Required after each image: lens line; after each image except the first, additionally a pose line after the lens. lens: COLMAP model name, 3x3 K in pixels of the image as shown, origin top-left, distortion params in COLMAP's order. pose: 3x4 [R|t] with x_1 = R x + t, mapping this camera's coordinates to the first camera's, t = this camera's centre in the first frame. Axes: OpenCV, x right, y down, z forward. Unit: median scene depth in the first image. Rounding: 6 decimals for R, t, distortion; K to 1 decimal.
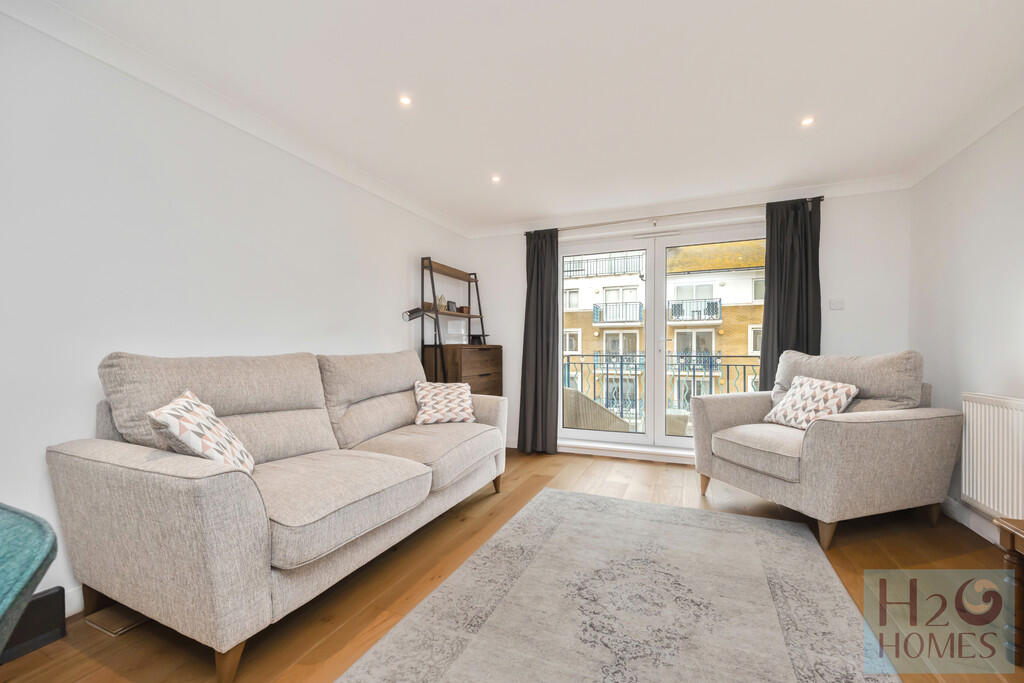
lens RADIAL K [[413.4, 0, 514.9], [0, 413.4, 348.5], [0, 0, 1]] dist [-0.009980, 0.000944]
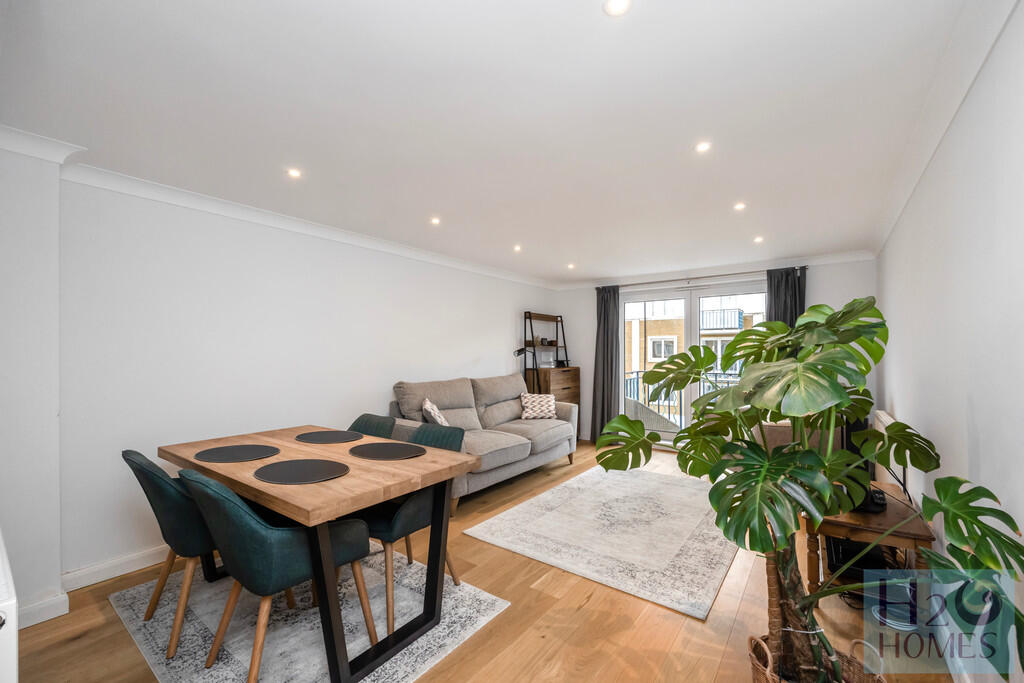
lens RADIAL K [[413.4, 0, 512.1], [0, 413.4, 343.7], [0, 0, 1]] dist [-0.009980, 0.000944]
pose [[0.969938, -0.004773, -0.243307, 0.124426], [0.000267, 0.999828, -0.018553, -0.085877], [0.243354, 0.017930, 0.969772, -0.604880]]
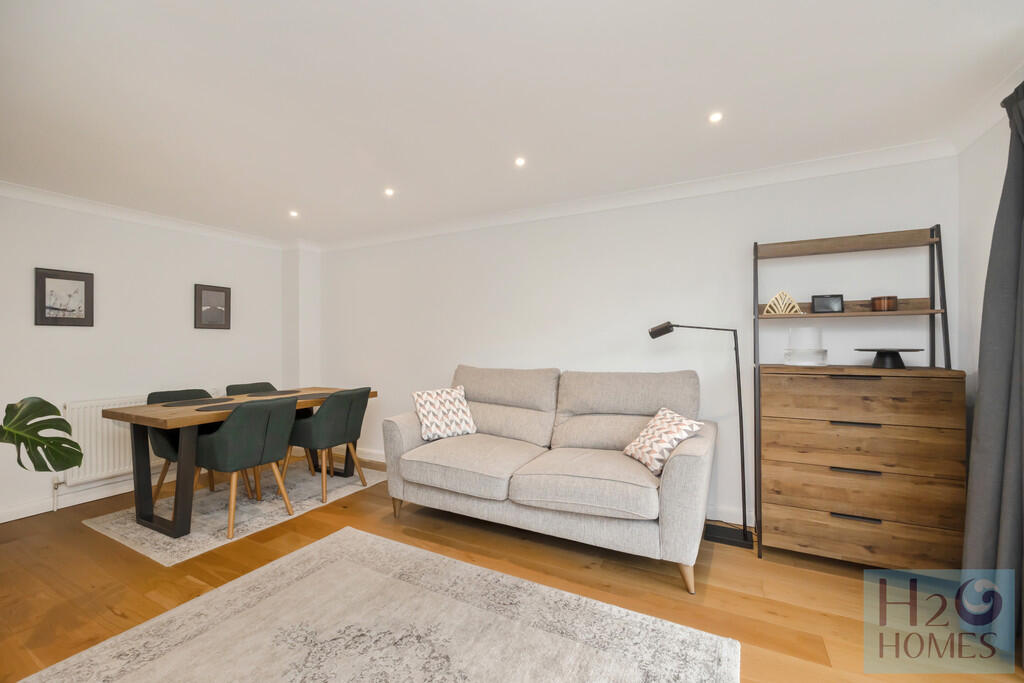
lens RADIAL K [[413.4, 0, 516.4], [0, 413.4, 335.1], [0, 0, 1]] dist [-0.009980, 0.000944]
pose [[-0.072334, -0.014645, -0.997273, 0.641361], [0.001510, 0.999889, -0.014793, -0.059608], [0.997379, -0.002576, -0.072304, 0.753733]]
